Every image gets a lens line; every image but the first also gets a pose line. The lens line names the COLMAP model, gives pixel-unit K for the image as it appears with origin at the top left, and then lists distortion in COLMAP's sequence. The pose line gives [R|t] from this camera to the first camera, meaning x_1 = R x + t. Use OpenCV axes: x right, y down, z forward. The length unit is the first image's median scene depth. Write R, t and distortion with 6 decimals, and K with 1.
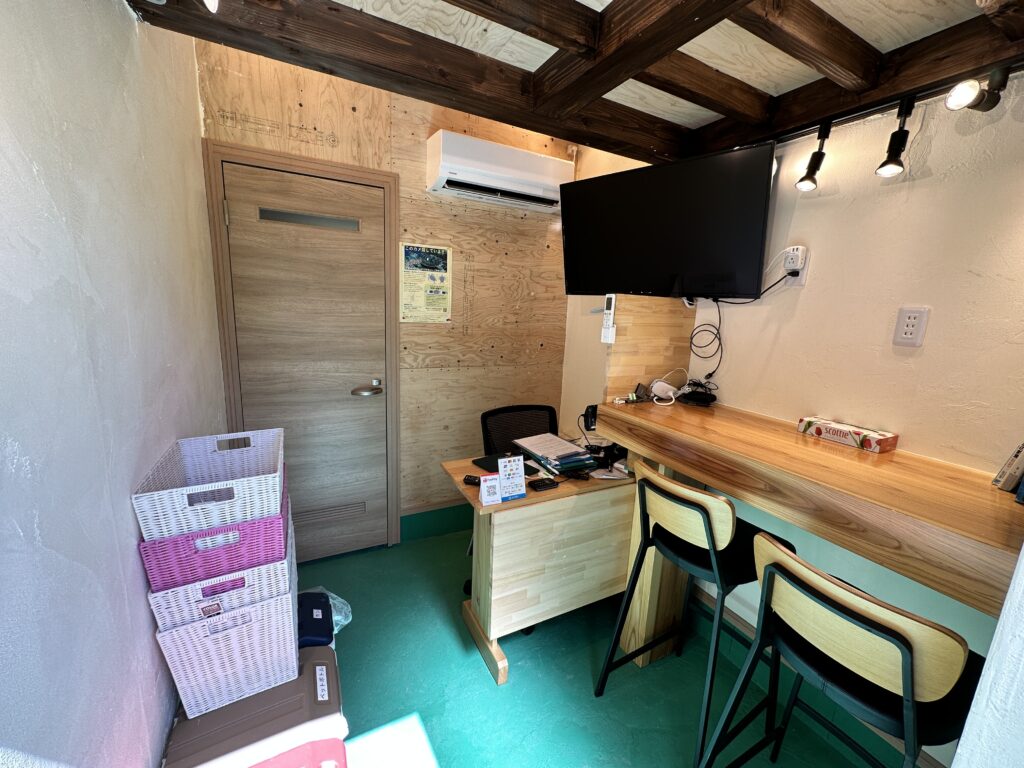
lens RADIAL K [[412.7, 0, 506.5], [0, 412.7, 382.0], [0, 0, 1]] dist [-0.004374, 0.000897]
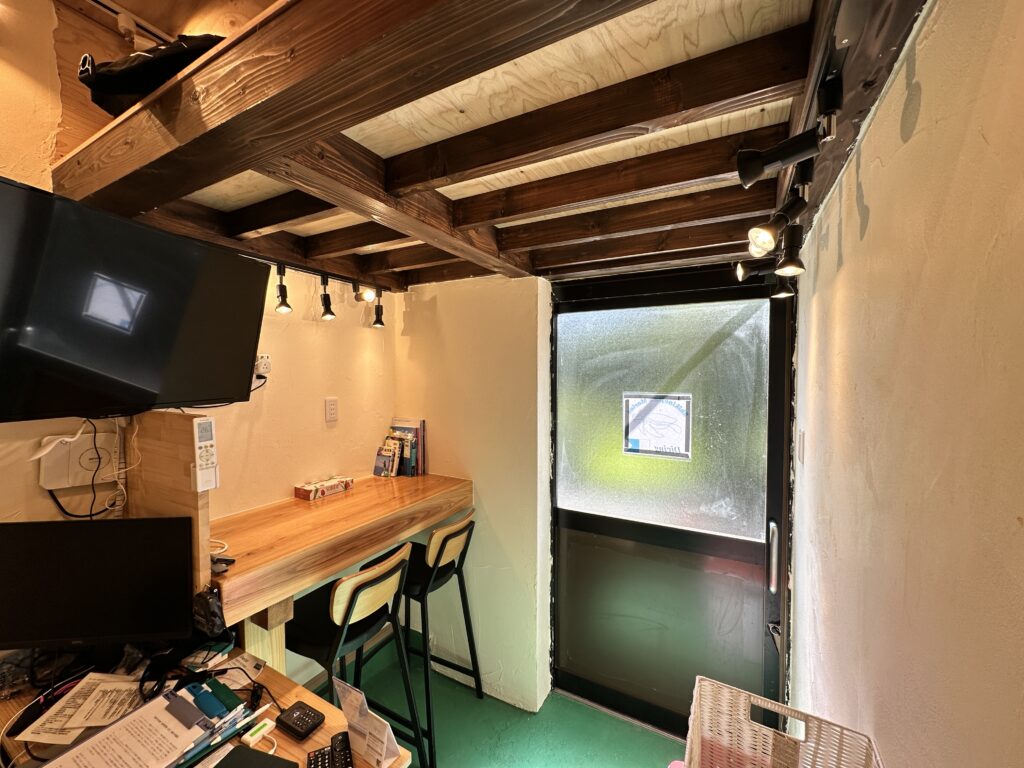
lens RADIAL K [[412.7, 0, 510.3], [0, 412.7, 388.4], [0, 0, 1]] dist [-0.004374, 0.000897]
pose [[-0.563076, -0.080937, 0.822432, -0.575912], [0.125638, 0.975240, 0.181993, -0.326016], [-0.816799, 0.205804, -0.538965, 0.979412]]
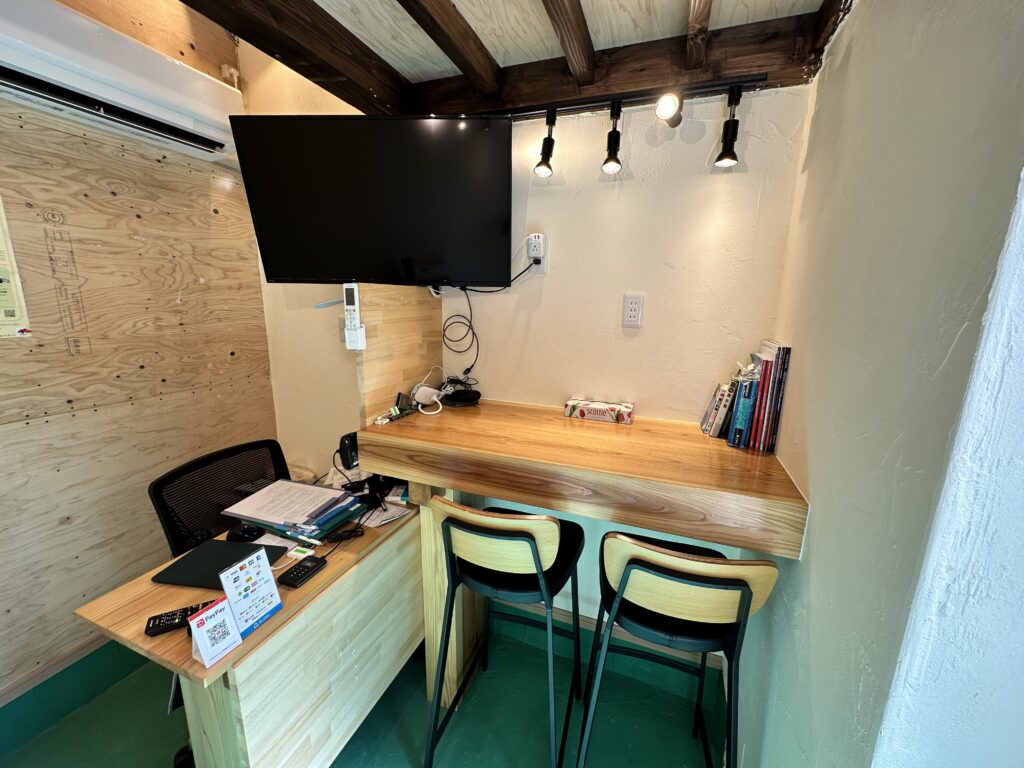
lens RADIAL K [[412.7, 0, 513.5], [0, 412.7, 382.8], [0, 0, 1]] dist [-0.004374, 0.000897]
pose [[0.741211, -0.167702, 0.649987, -0.041439], [0.139034, 0.985647, 0.095758, -0.070648], [-0.656716, 0.019394, 0.753888, 0.266214]]
